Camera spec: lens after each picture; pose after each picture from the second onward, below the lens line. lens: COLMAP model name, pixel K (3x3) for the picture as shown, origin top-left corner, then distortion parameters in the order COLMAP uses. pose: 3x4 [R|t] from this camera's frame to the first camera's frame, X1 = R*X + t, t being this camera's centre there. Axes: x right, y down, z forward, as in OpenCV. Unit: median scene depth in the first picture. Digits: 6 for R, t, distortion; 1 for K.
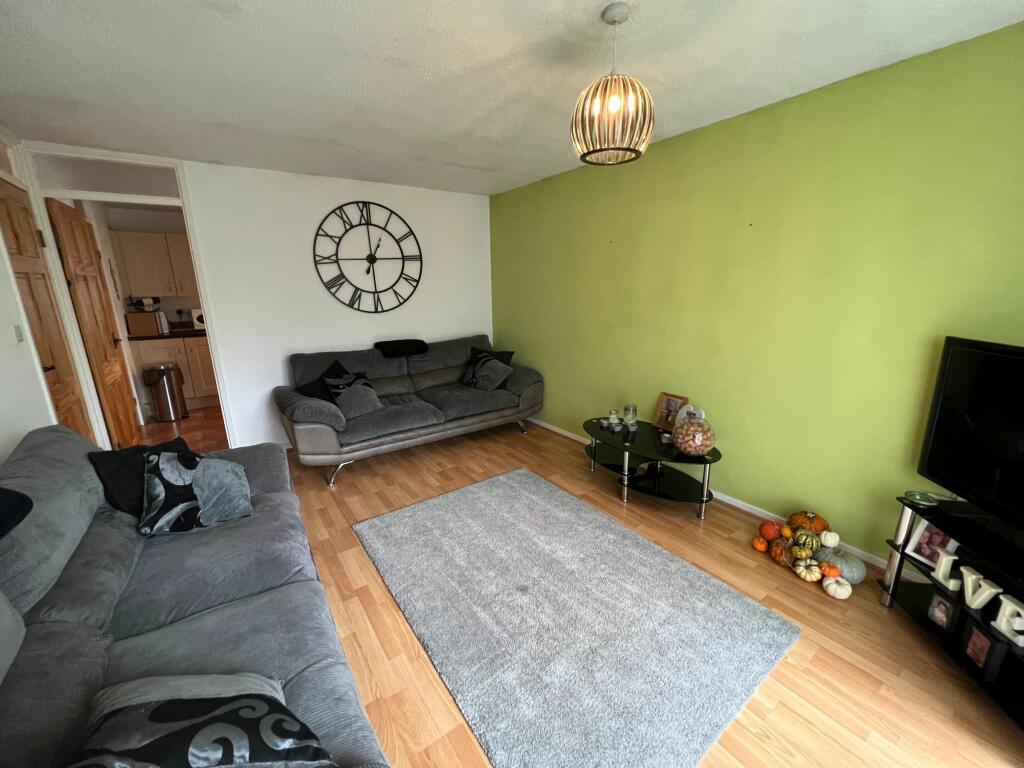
lens RADIAL K [[409.0, 0, 510.4], [0, 409.0, 384.3], [0, 0, 1]] dist [-0.000117, -0.000347]
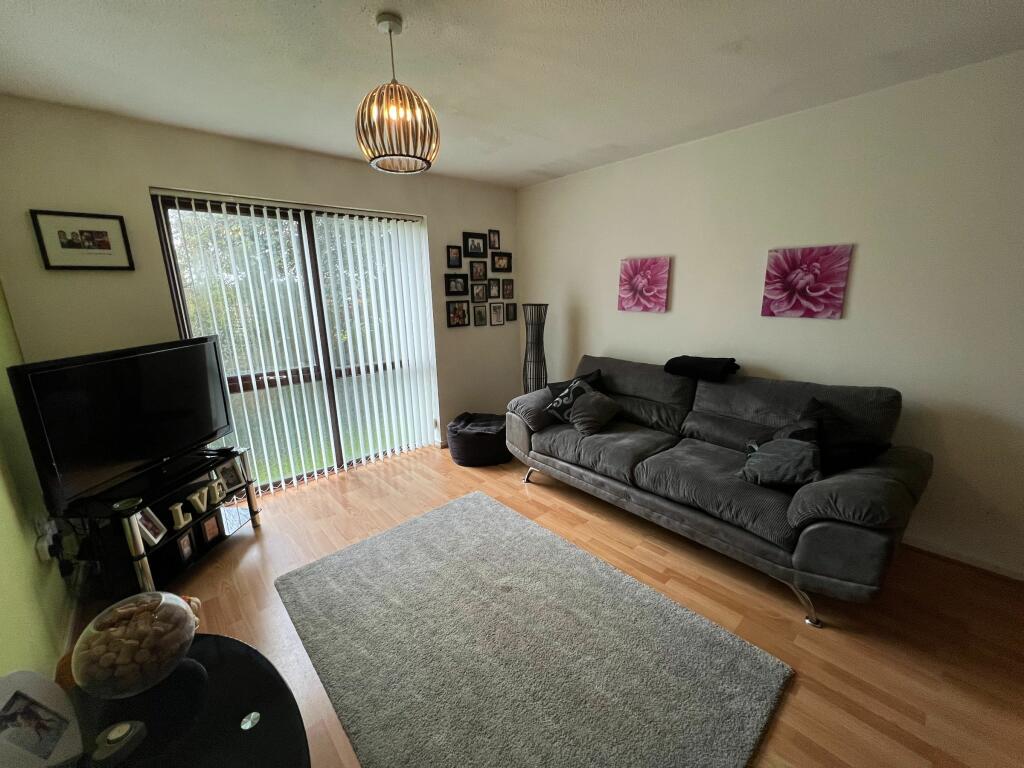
lens RADIAL K [[409.0, 0, 510.4], [0, 409.0, 384.3], [0, 0, 1]] dist [-0.000117, -0.000347]
pose [[-0.994049, 0.058920, -0.091626, 0.063621], [0.009227, 0.883626, 0.468103, -0.286980], [0.108544, 0.464472, -0.878911, 1.150786]]
